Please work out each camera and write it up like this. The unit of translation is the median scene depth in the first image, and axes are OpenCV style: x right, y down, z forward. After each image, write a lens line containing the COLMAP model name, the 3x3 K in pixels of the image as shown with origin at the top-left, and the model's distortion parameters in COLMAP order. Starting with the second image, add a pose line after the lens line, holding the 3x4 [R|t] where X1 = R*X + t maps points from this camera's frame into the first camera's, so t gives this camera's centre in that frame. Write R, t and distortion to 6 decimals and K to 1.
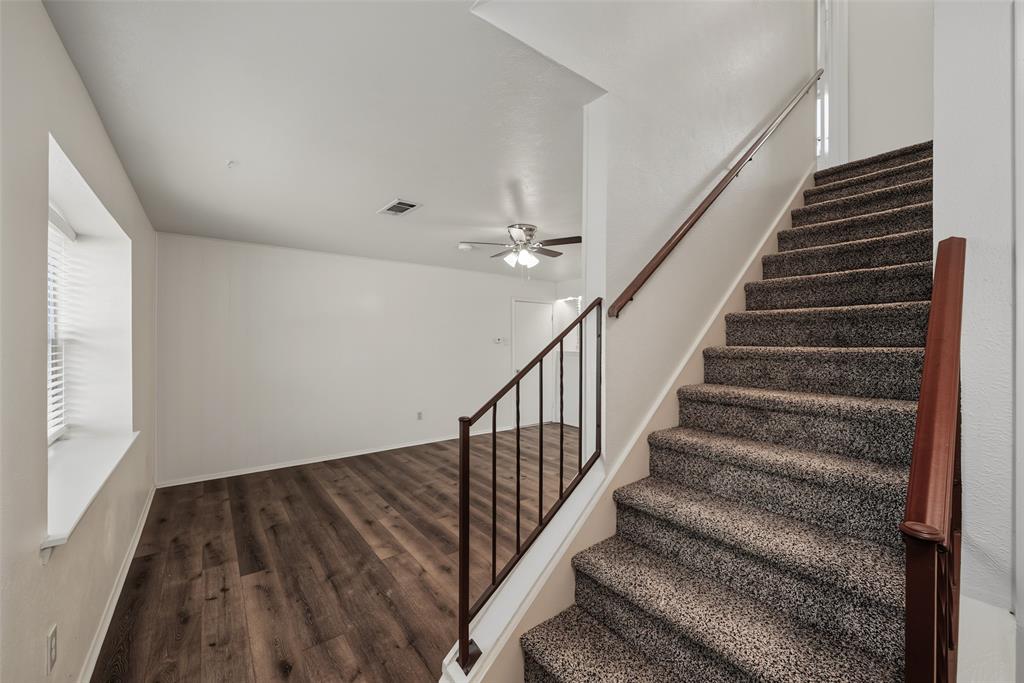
lens RADIAL K [[400.7, 0, 521.0], [0, 400.7, 343.4], [0, 0, 1]] dist [0.000633, -0.000229]
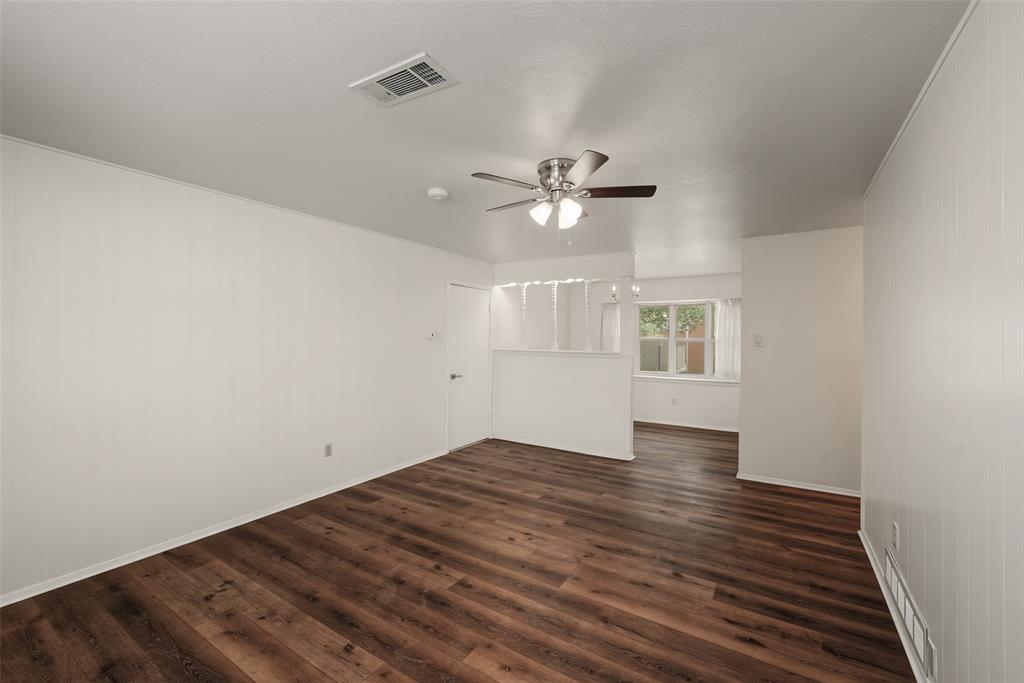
lens RADIAL K [[419.7, 0, 514.3], [0, 419.7, 337.3], [0, 0, 1]] dist [-0.002912, 0.000629]
pose [[0.942483, 0.002962, 0.334242, -0.274366], [-0.001838, 0.999992, -0.003677, -0.004141], [-0.334250, 0.002851, 0.942480, 0.348707]]
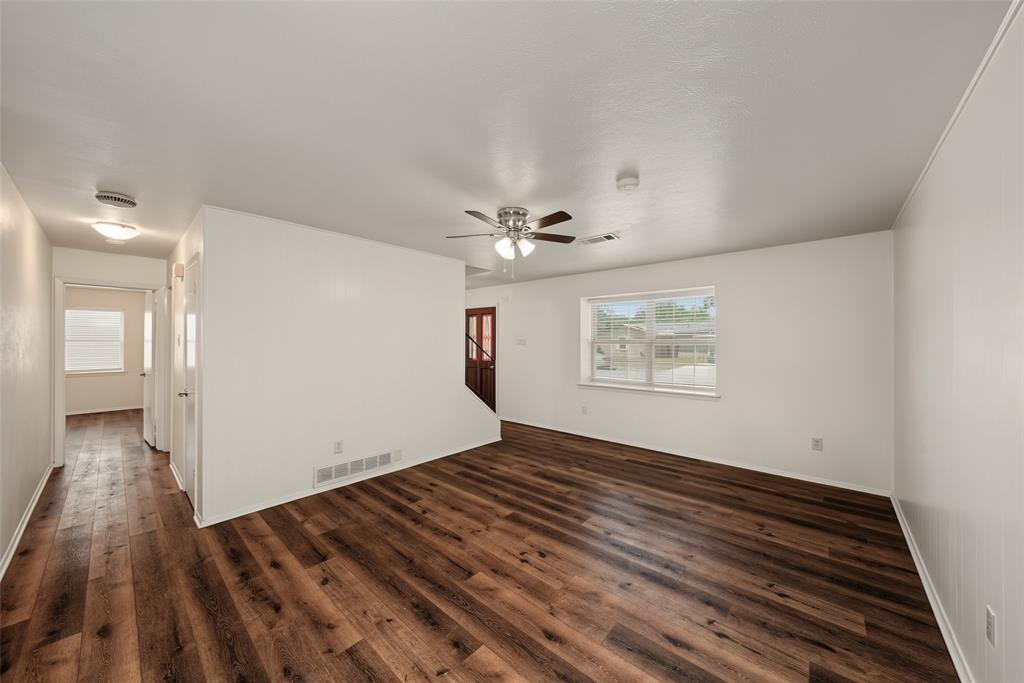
lens RADIAL K [[360.0, 0, 504.3], [0, 360.0, 338.9], [0, 0, 1]] dist [0.000929, 0.000085]
pose [[-0.985332, -0.009005, -0.170409, 0.145320], [-0.008421, 0.999956, -0.004147, -0.005867], [0.170439, -0.002651, -0.985365, 1.654552]]
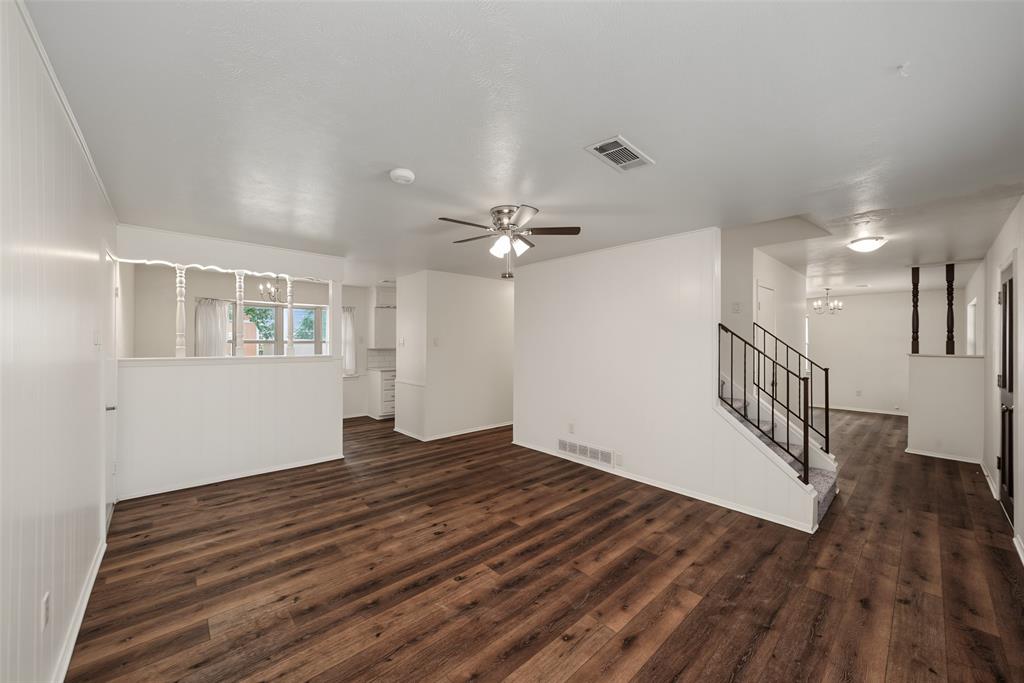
lens RADIAL K [[379.1, 0, 510.3], [0, 379.1, 340.2], [0, 0, 1]] dist [-0.002518, 0.000087]
pose [[-0.070576, -0.002482, 0.997503, -0.753808], [-0.000653, 0.999997, 0.002442, -0.012794], [-0.997506, -0.000479, -0.070578, 0.977804]]
